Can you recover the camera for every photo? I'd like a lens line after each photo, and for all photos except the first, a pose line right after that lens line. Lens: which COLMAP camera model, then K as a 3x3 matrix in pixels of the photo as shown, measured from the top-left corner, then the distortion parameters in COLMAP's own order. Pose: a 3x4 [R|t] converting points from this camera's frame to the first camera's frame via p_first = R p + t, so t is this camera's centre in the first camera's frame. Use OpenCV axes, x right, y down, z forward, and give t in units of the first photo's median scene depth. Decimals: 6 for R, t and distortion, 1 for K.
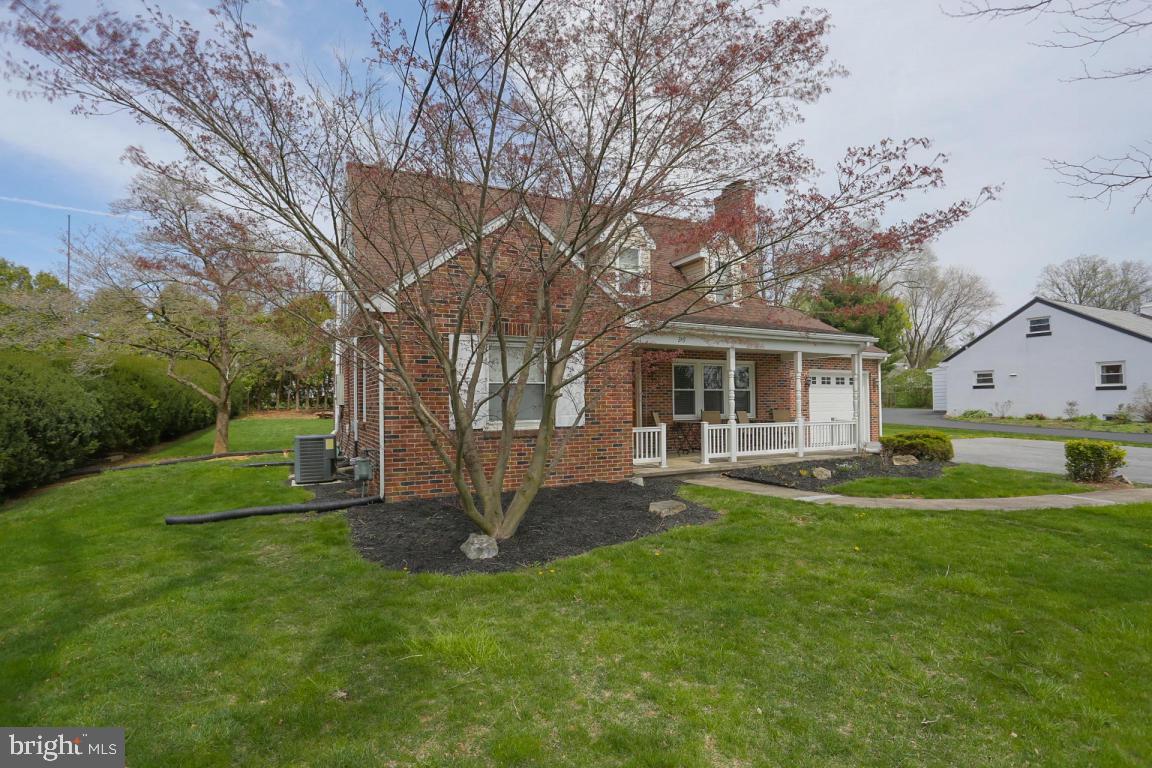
lens RADIAL K [[575.9, 0, 576.0], [0, 575.9, 384.0], [0, 0, 1]] dist [-0.072121, 0.032810]
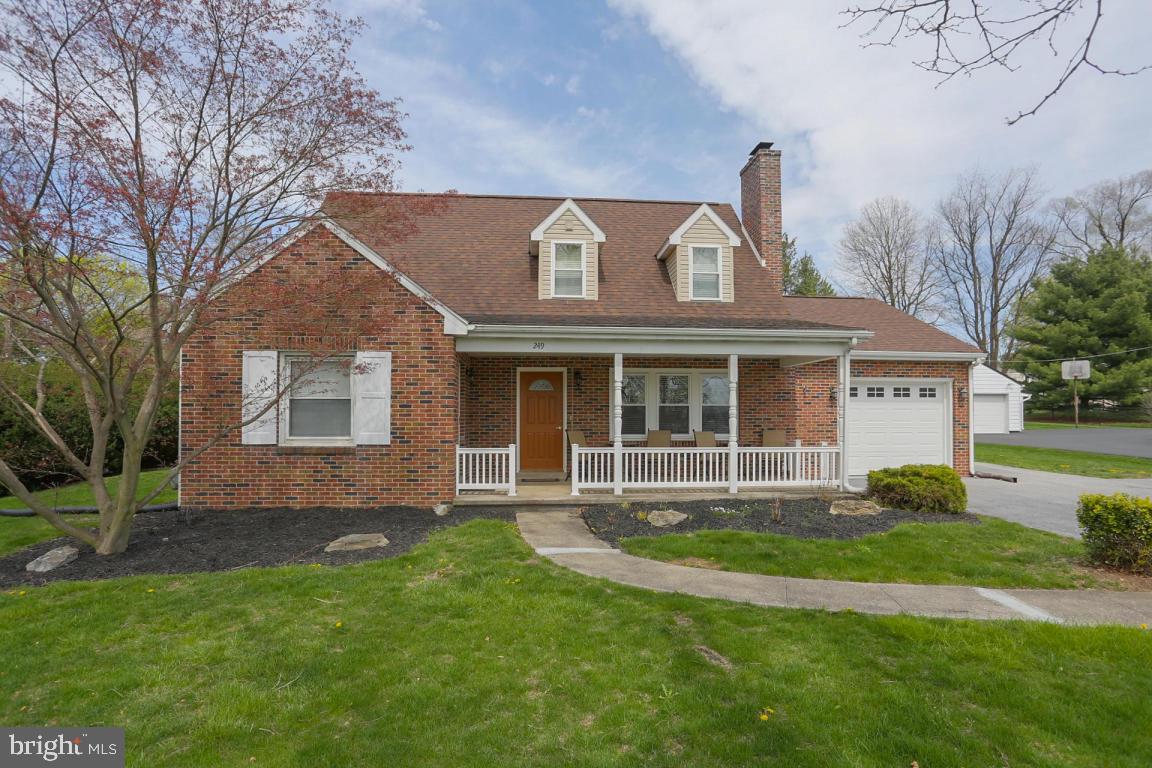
lens RADIAL K [[575.9, 0, 576.0], [0, 575.9, 384.0], [0, 0, 1]] dist [-0.072121, 0.032810]
pose [[0.914813, -0.017809, -0.403485, 0.546639], [0.006618, 0.999554, -0.029112, 0.003800], [0.403824, 0.023962, 0.914523, 0.232951]]
